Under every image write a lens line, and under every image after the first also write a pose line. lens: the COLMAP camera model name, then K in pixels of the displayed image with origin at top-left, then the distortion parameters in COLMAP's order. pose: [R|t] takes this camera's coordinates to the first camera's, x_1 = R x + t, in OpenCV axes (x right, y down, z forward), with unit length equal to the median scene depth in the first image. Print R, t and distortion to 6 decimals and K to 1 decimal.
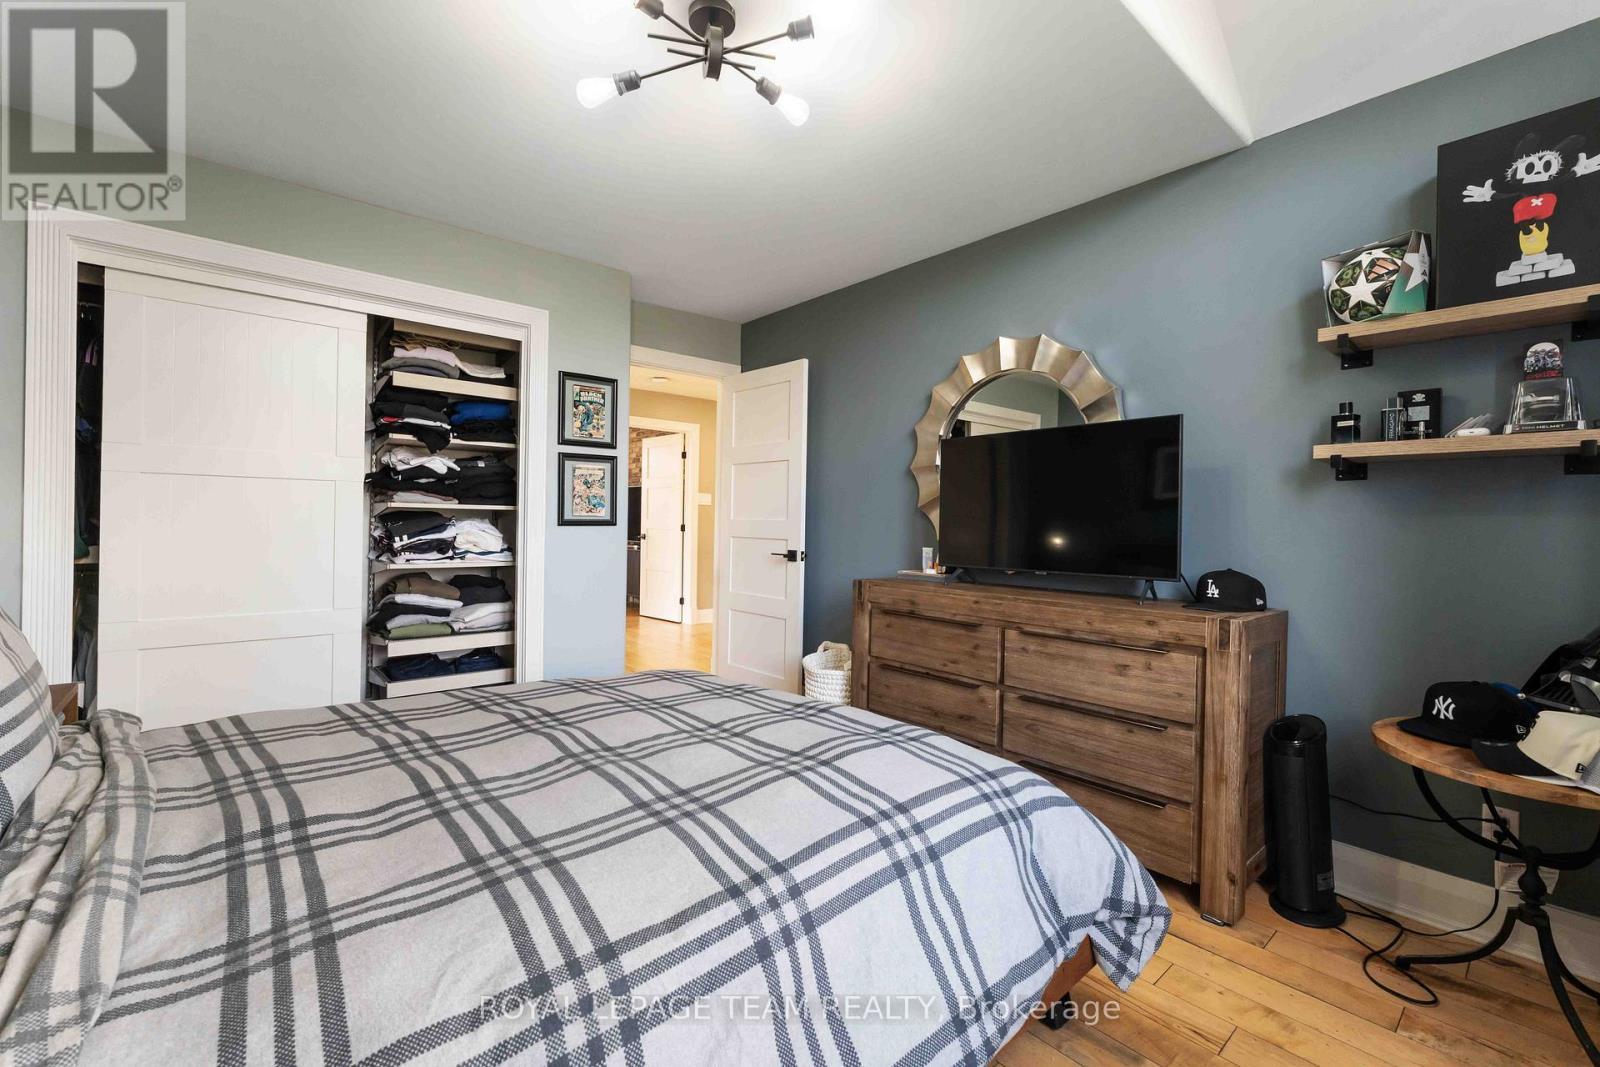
lens RADIAL K [[650.9, 0, 795.4], [0, 650.9, 522.2], [0, 0, 1]] dist [0.000740, 0.000796]
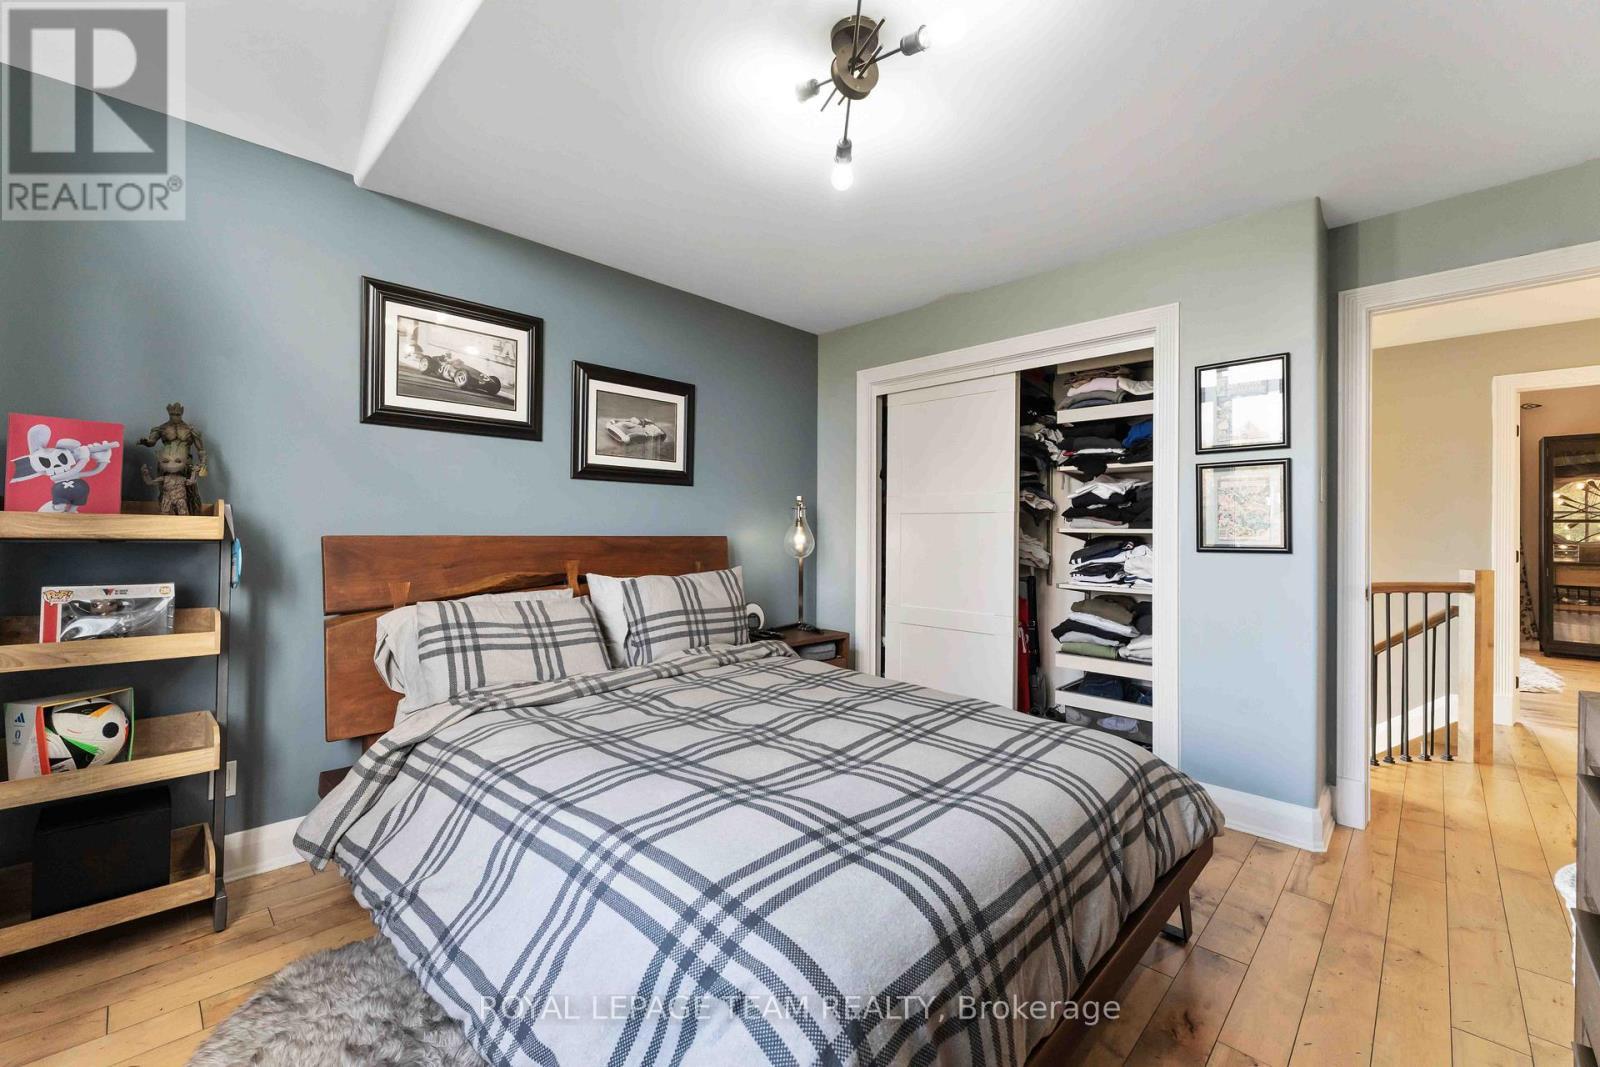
lens RADIAL K [[650.9, 0, 797.4], [0, 650.9, 533.2], [0, 0, 1]] dist [0.000740, 0.000796]
pose [[0.102519, -0.009558, -0.994685, 0.424192], [-0.009615, 0.999898, -0.010599, -0.005669], [0.994685, 0.010650, 0.102416, 0.415641]]
